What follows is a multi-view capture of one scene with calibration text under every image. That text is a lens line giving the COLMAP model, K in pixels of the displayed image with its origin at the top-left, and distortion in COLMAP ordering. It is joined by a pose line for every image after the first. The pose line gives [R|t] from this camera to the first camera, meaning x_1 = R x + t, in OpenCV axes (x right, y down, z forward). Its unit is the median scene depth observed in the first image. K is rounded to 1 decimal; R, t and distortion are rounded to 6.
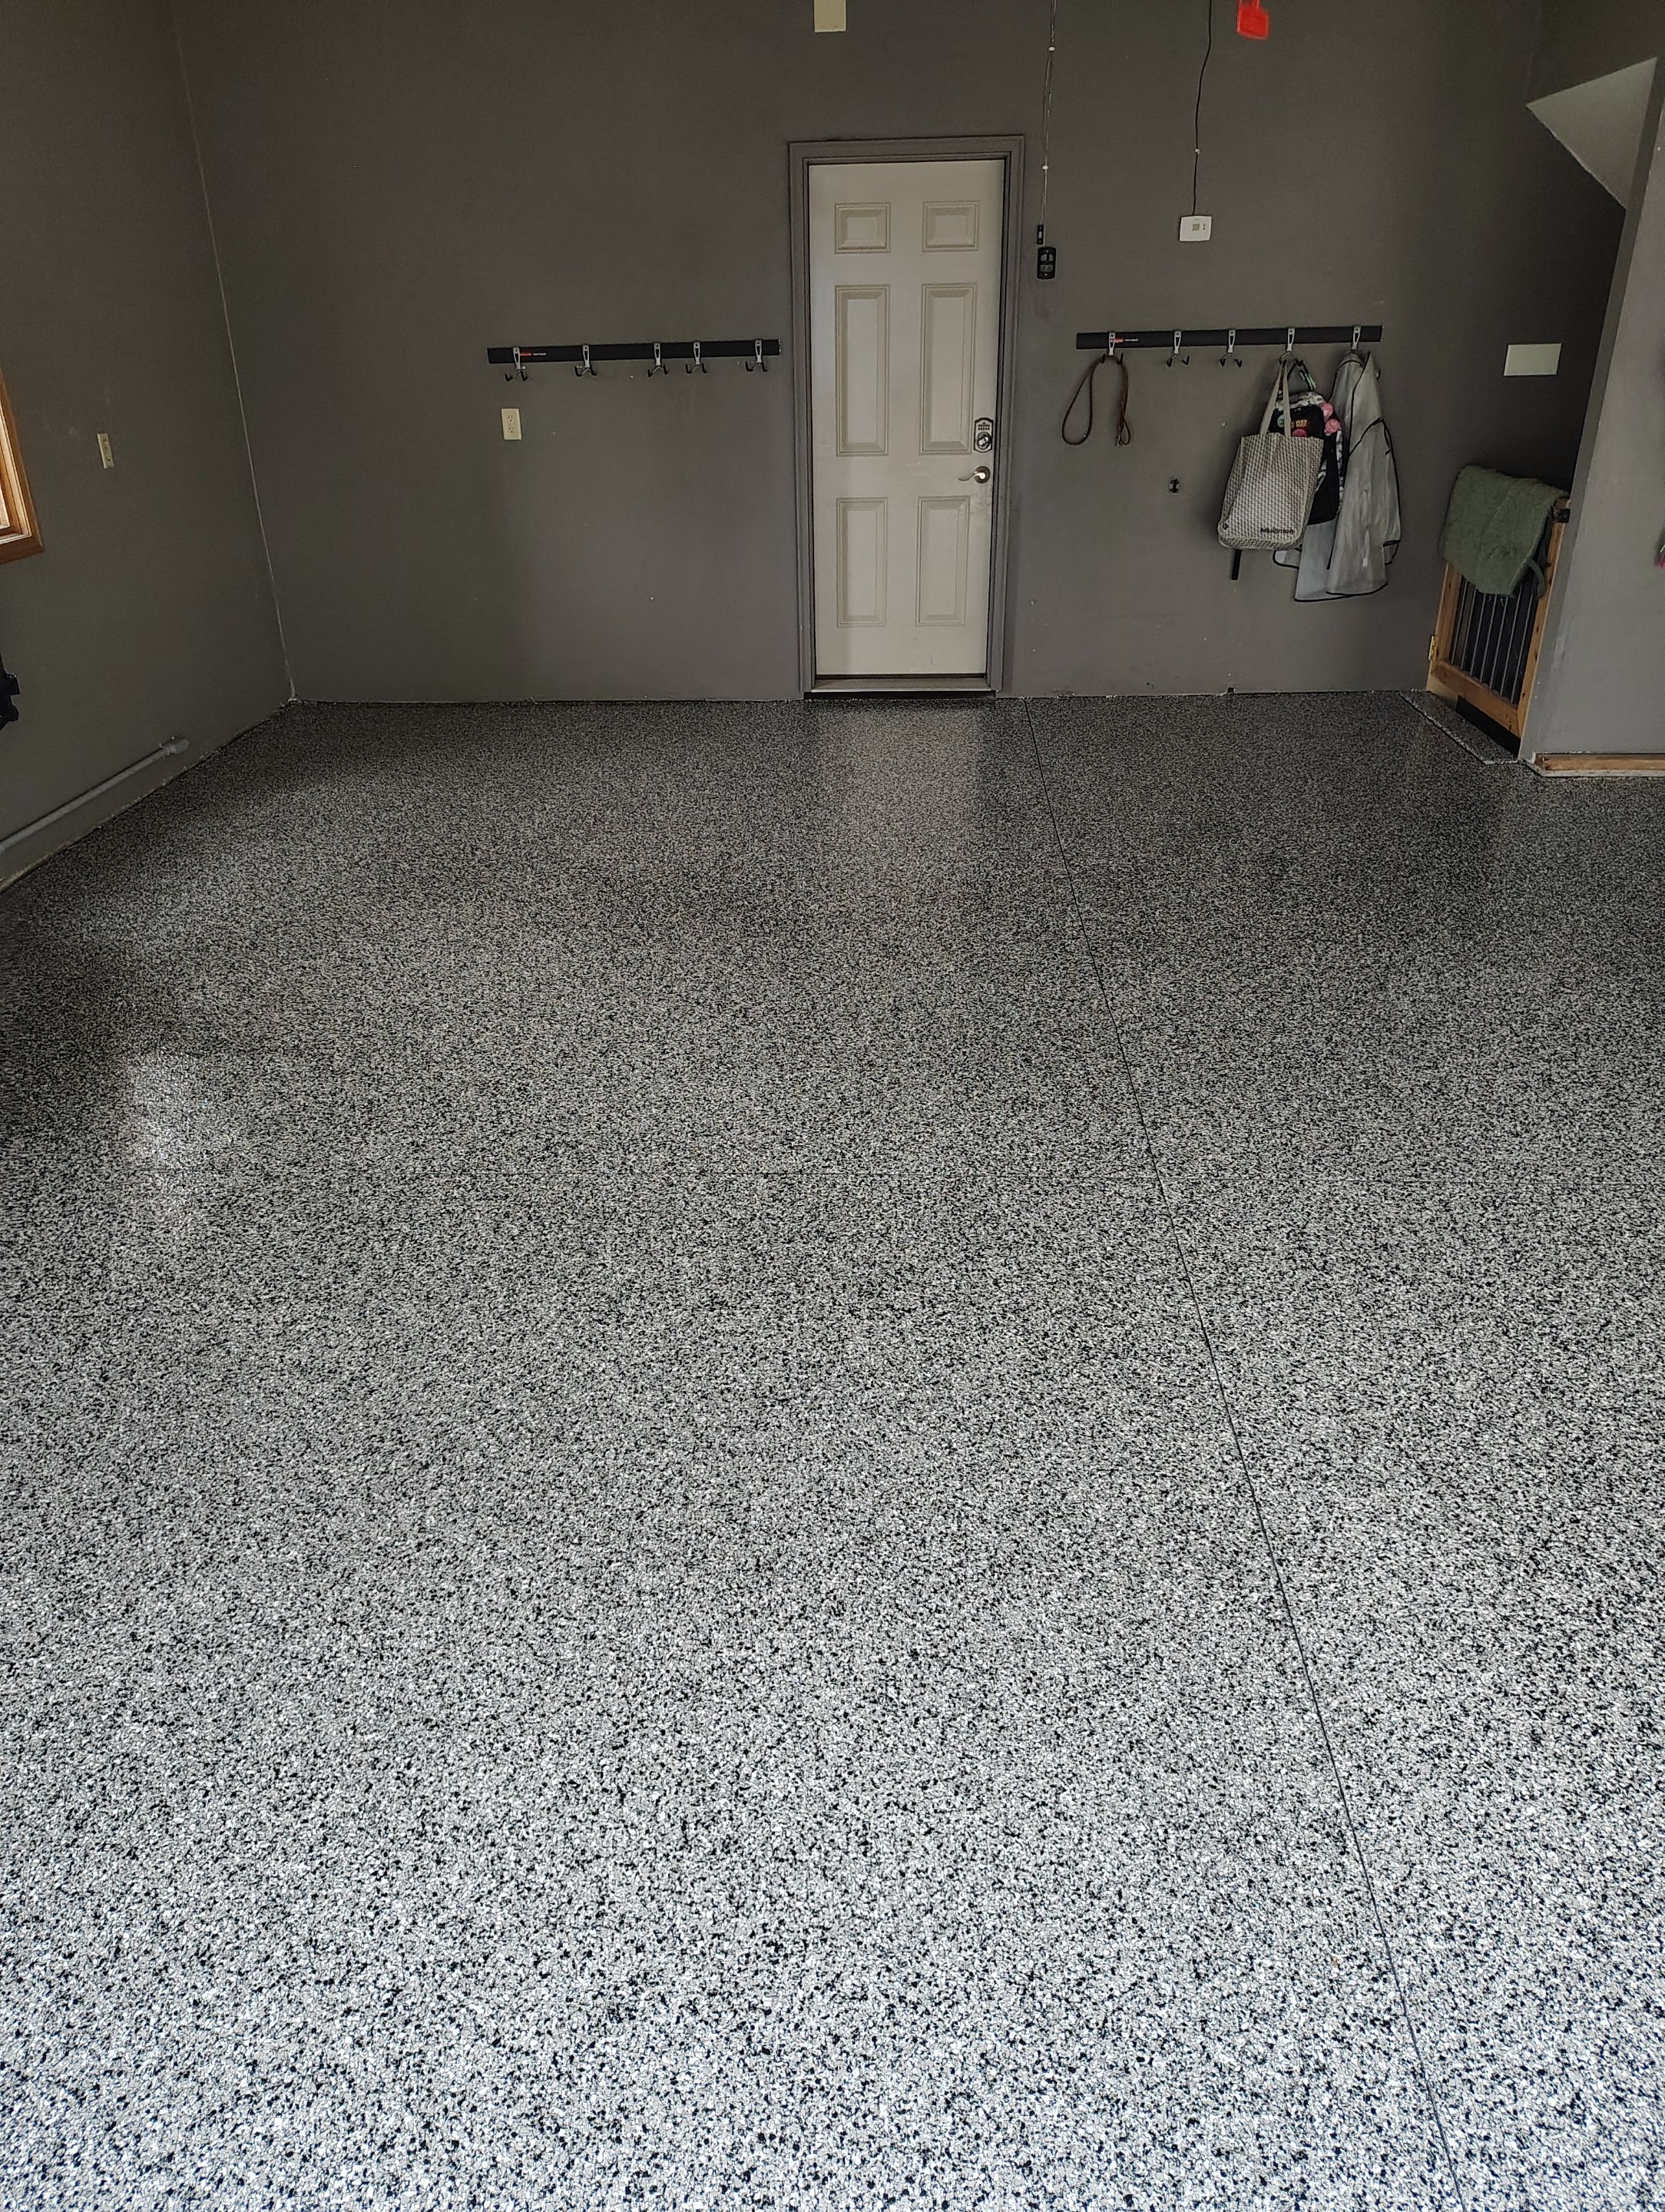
lens RADIAL K [[1547.8, 0, 860.3], [0, 1547.8, 1102.9], [0, 0, 1]] dist [0.040365, -0.049137]
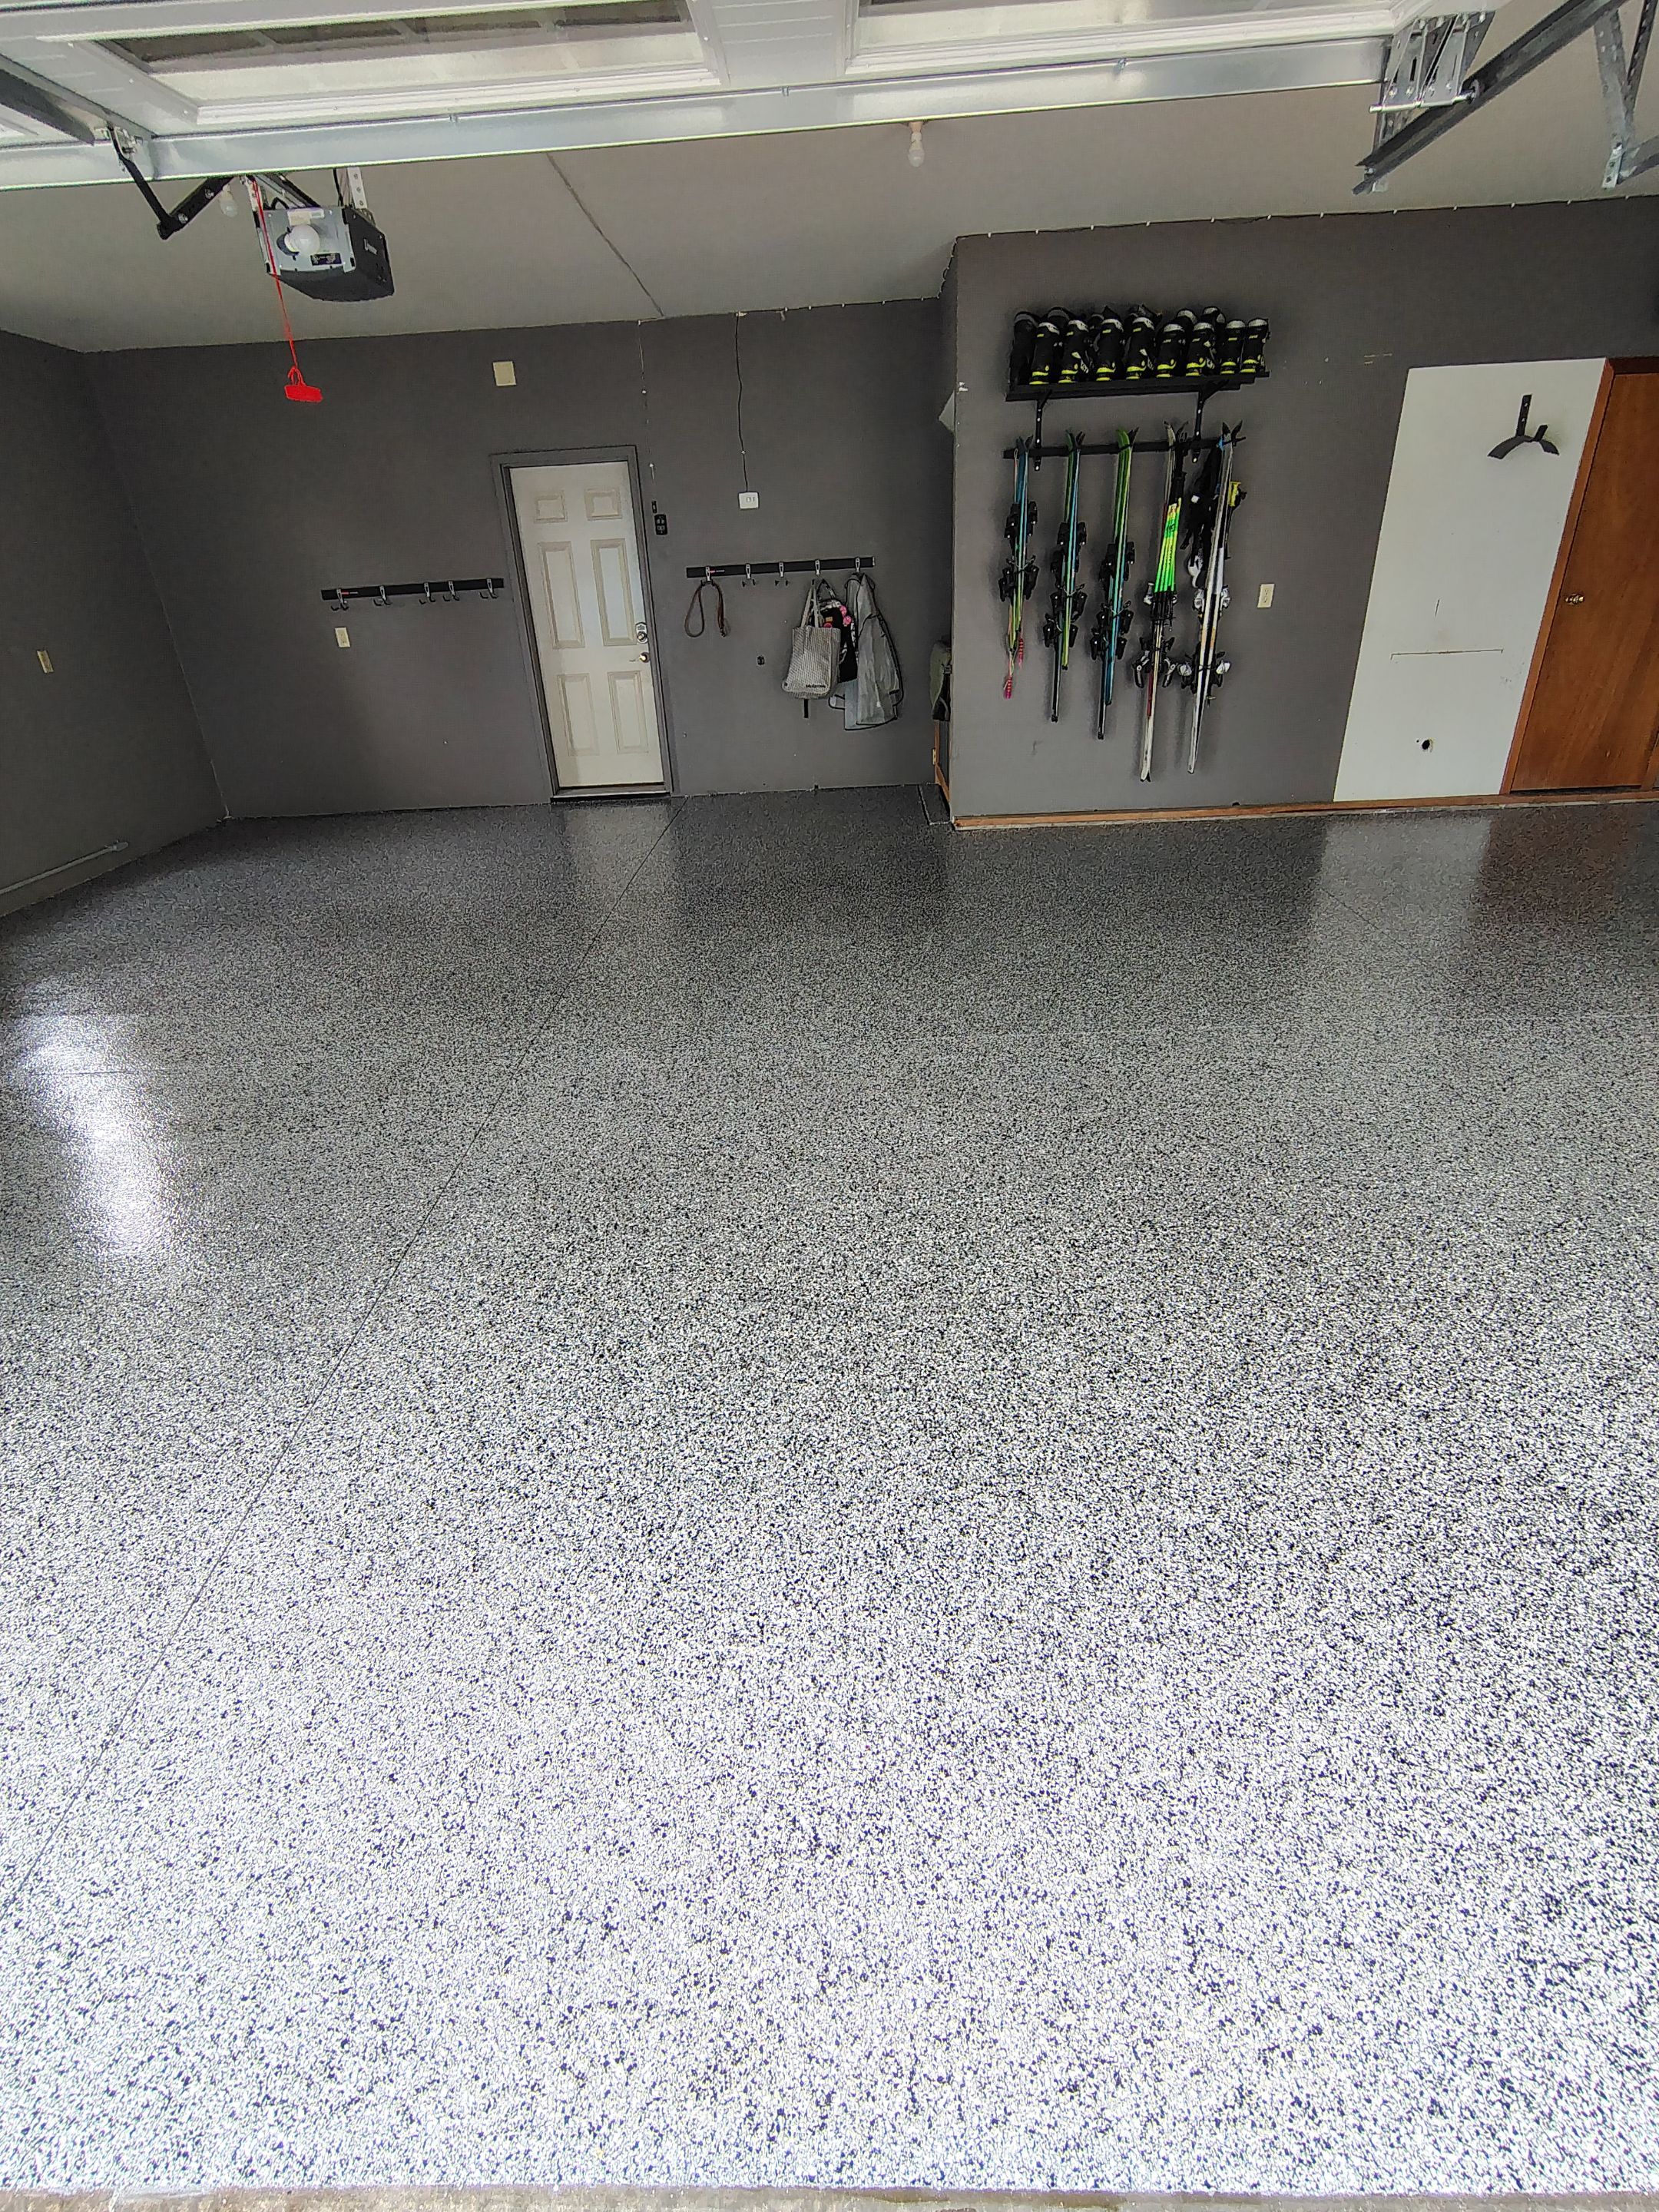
lens RADIAL K [[1053.7, 0, 845.1], [0, 1053.7, 1093.4], [0, 0, 1]] dist [-0.013257, 0.006823]
pose [[0.998805, -0.042436, 0.024245, 0.398272], [0.042445, 0.999099, 0.000141, 0.081774], [-0.024229, 0.000888, 0.999706, -0.127530]]
